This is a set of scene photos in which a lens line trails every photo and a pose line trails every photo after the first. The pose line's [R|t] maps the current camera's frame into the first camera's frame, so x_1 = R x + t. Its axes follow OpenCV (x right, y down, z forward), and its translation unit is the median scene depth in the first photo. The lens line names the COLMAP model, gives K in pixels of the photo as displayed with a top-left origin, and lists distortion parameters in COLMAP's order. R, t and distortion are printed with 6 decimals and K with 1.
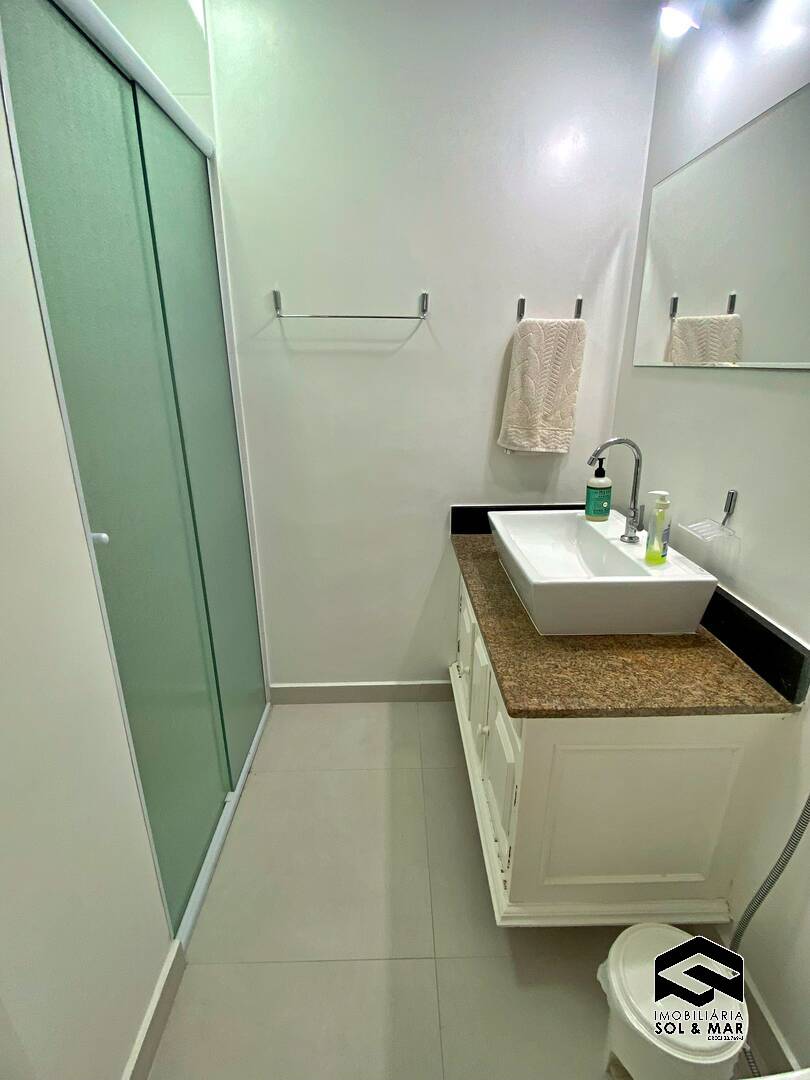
lens RADIAL K [[498.2, 0, 410.3], [0, 498.2, 537.1], [0, 0, 1]] dist [0.024575, -0.023104]
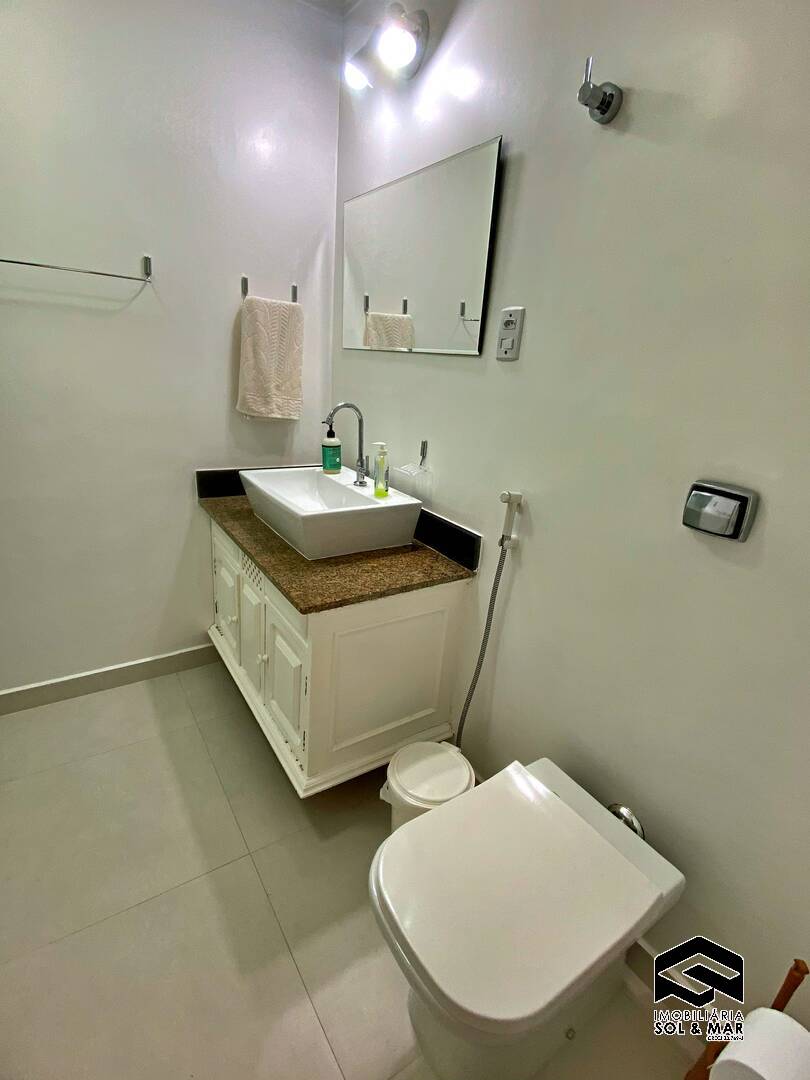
lens RADIAL K [[498.2, 0, 407.5], [0, 498.2, 540.4], [0, 0, 1]] dist [0.024575, -0.023104]
pose [[0.840506, -0.119277, 0.528511, -0.132404], [0.100408, 0.992861, 0.064391, 0.067158], [-0.532418, -0.001054, 0.846481, -0.130657]]
